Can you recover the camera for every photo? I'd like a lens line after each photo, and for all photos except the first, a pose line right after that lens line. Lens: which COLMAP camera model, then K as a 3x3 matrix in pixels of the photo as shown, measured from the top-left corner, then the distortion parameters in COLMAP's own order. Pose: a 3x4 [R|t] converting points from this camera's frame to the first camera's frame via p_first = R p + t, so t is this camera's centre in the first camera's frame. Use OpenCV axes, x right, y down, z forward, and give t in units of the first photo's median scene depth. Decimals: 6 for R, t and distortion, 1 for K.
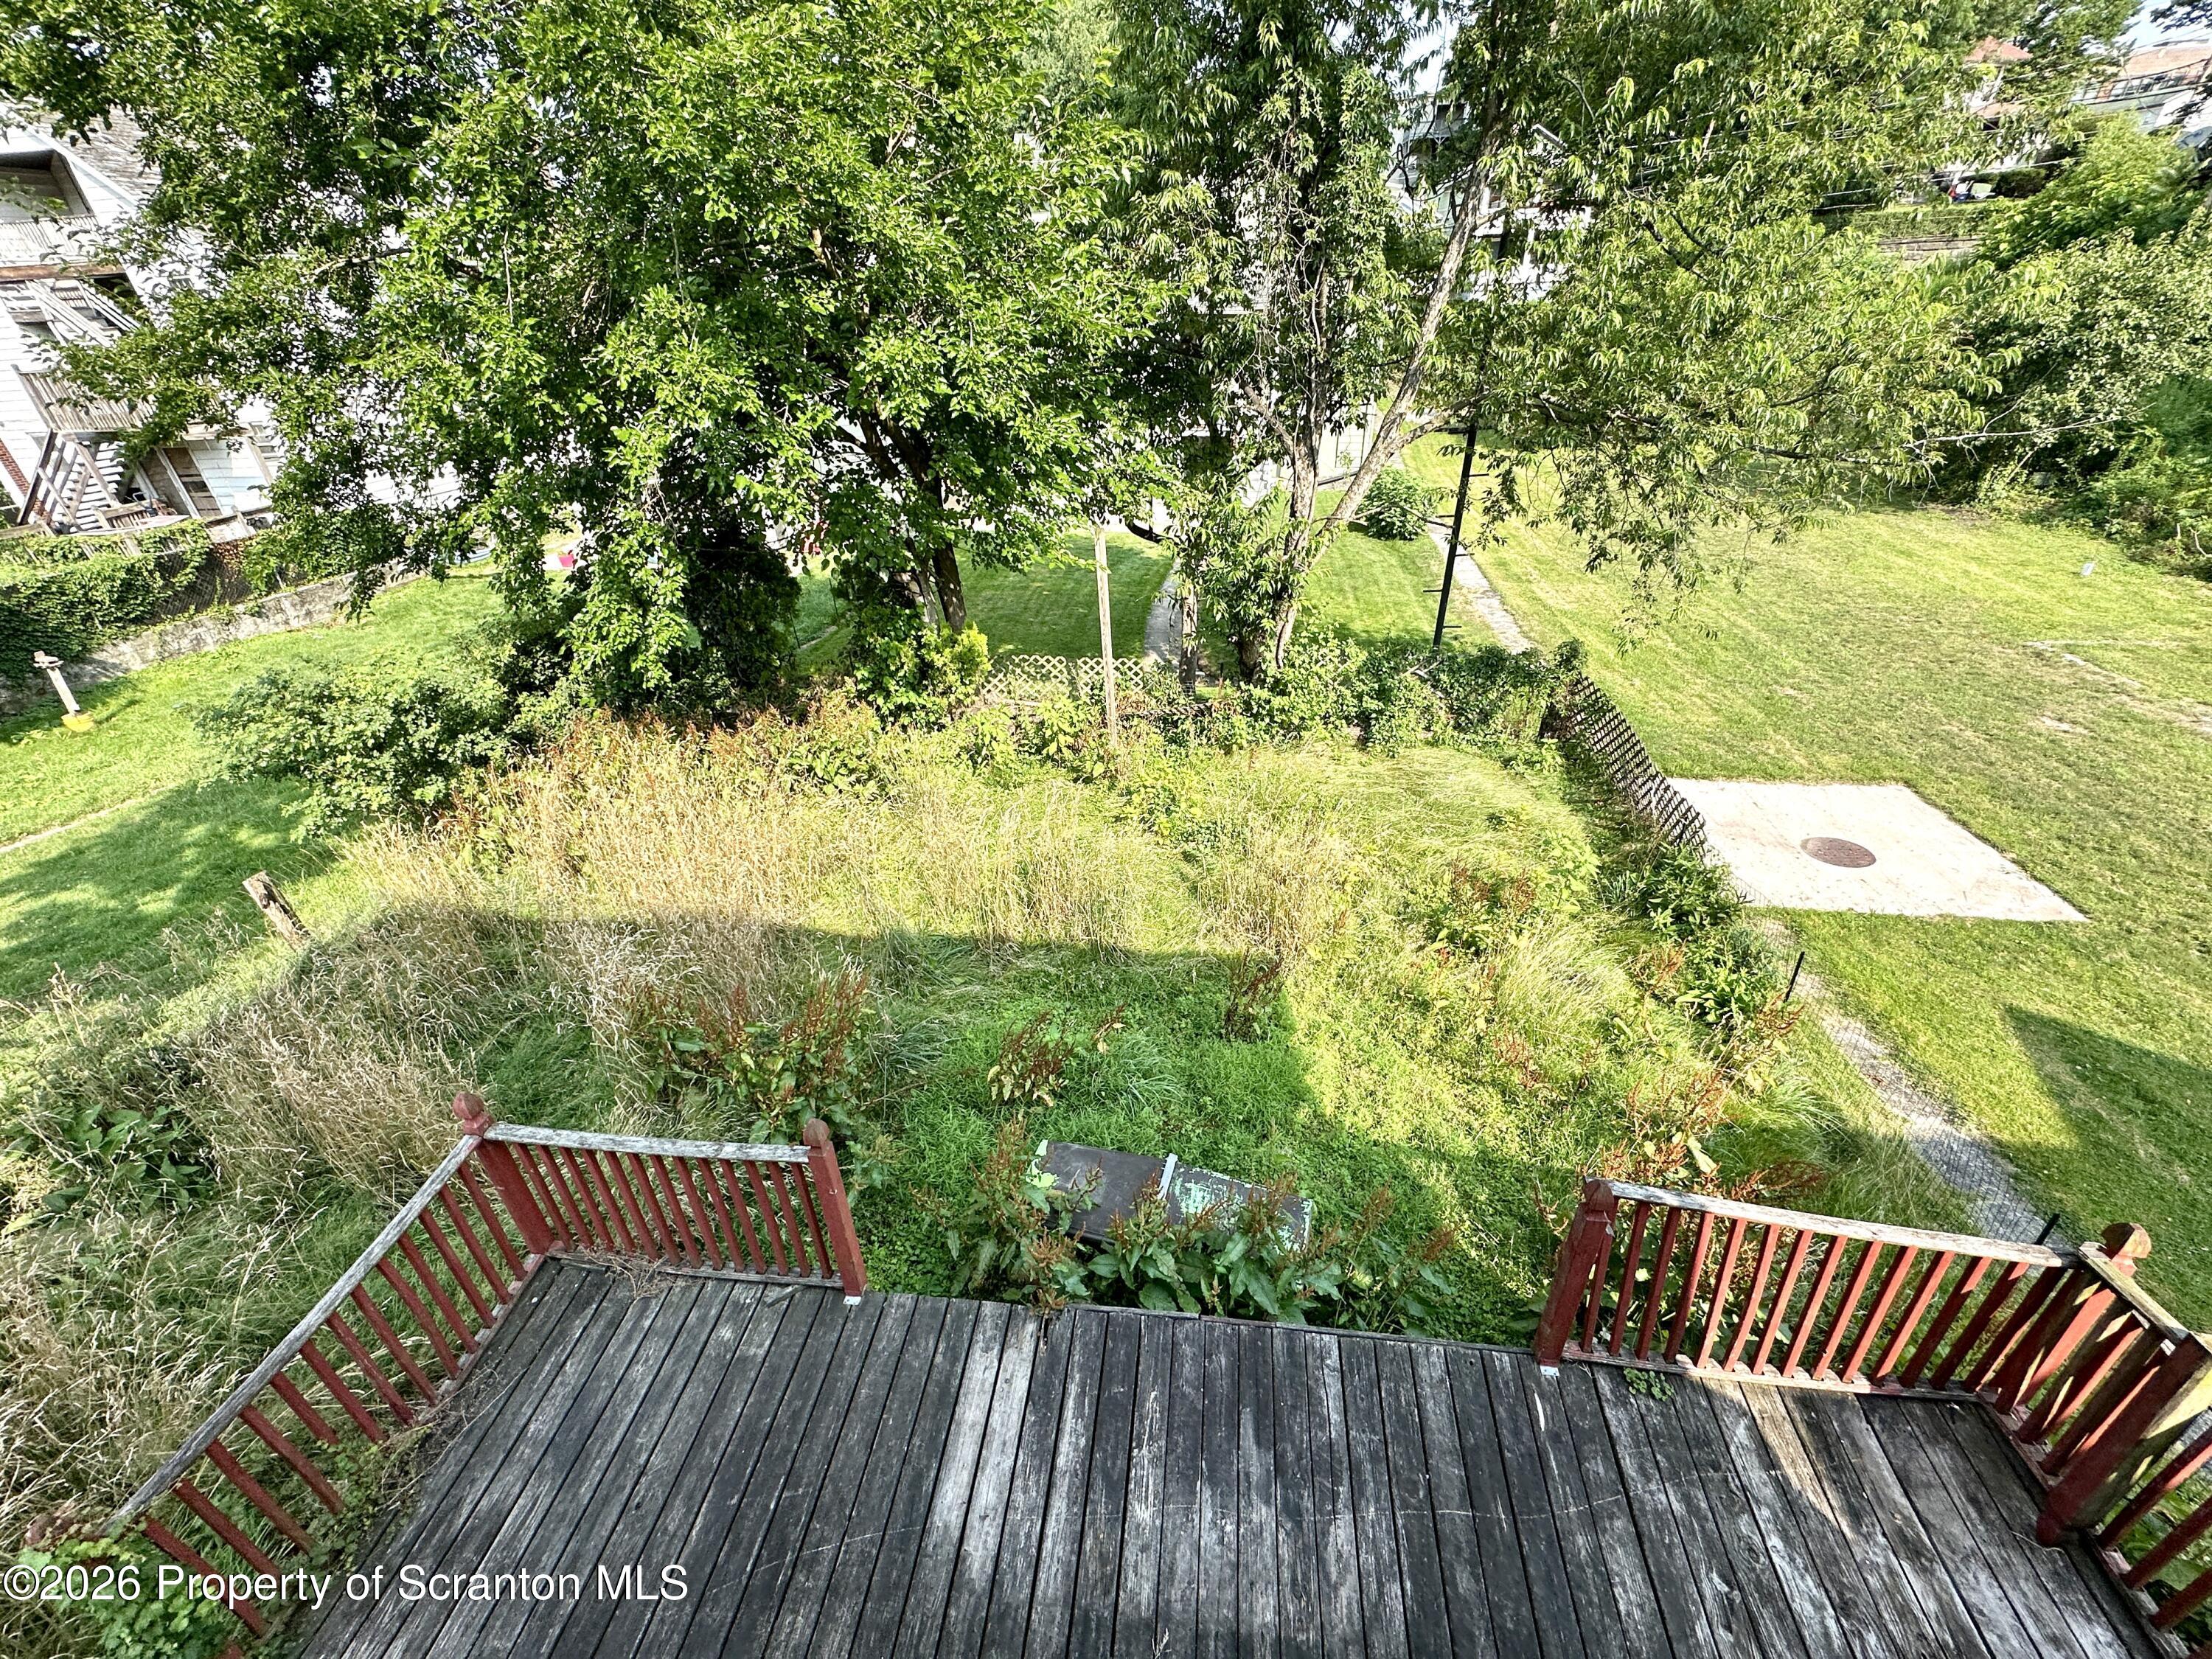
lens RADIAL K [[883.8, 0, 1109.0], [0, 883.8, 840.2], [0, 0, 1]] dist [-0.001448, -0.000253]
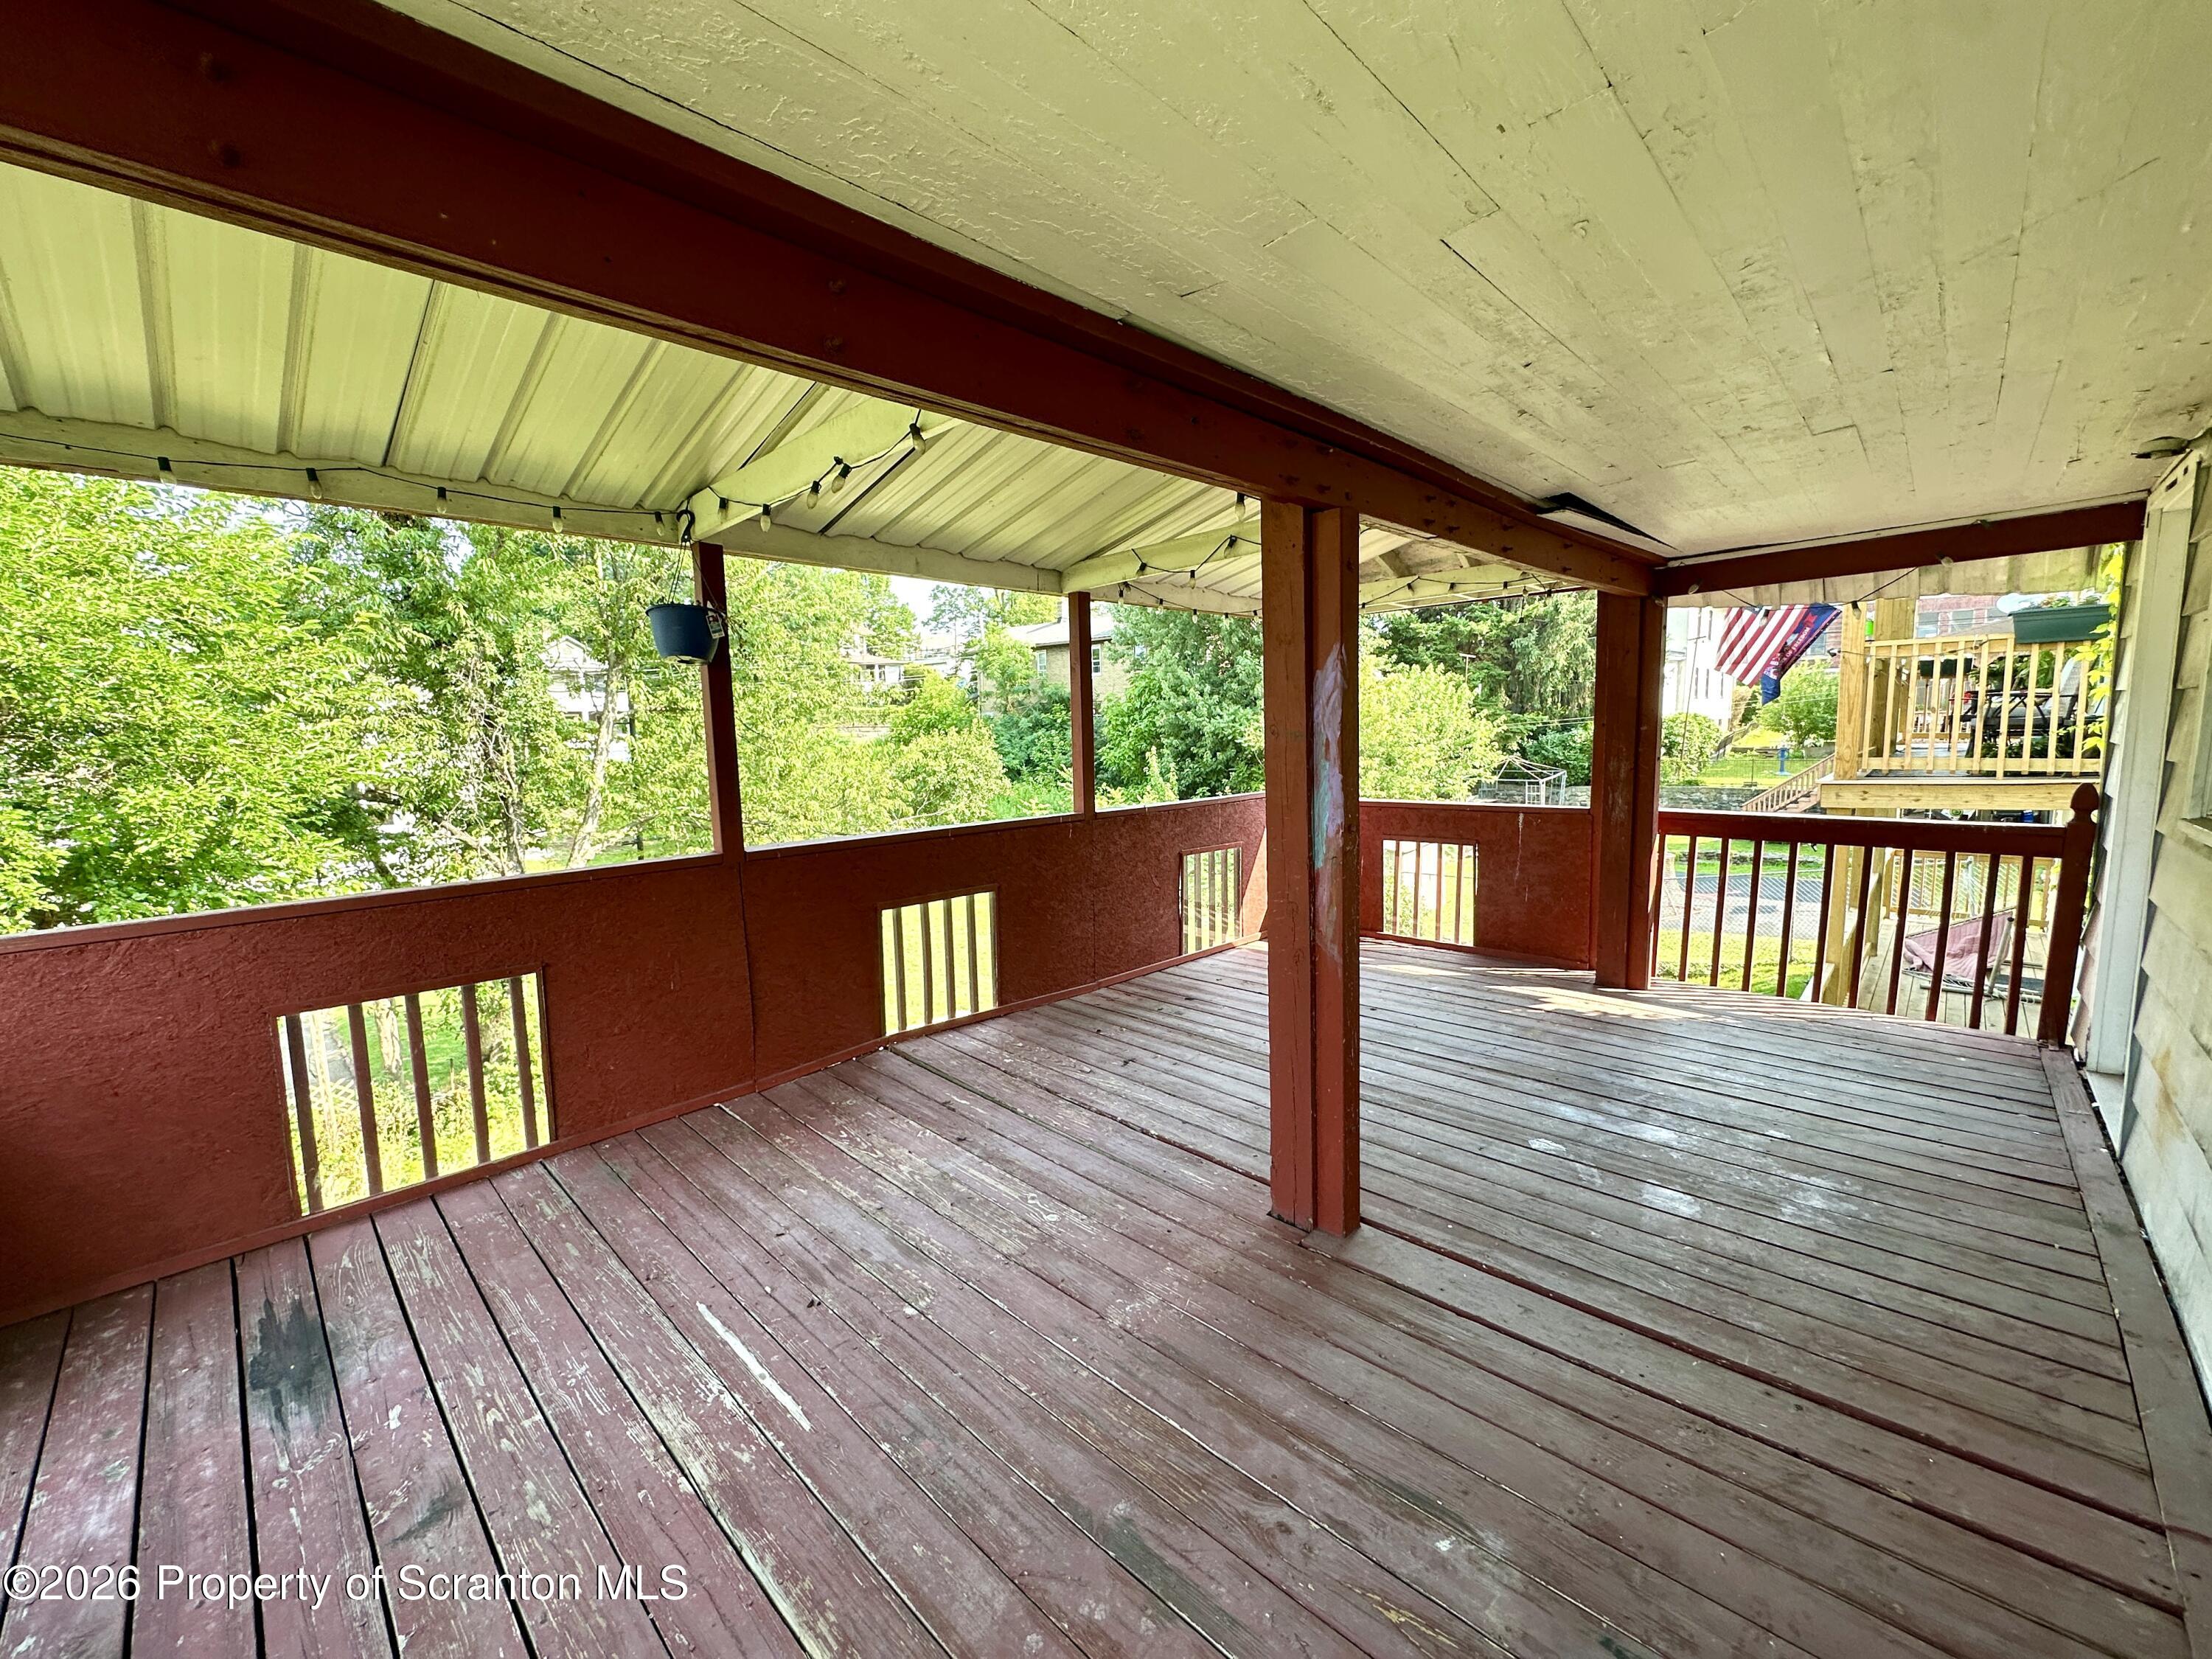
lens RADIAL K [[883.8, 0, 1110.0], [0, 883.8, 834.7], [0, 0, 1]] dist [-0.001448, -0.000253]
pose [[0.600369, -0.064886, 0.797086, -0.320981], [0.414212, 0.877824, -0.240528, 0.216717], [-0.684094, 0.474568, 0.553895, -0.356979]]
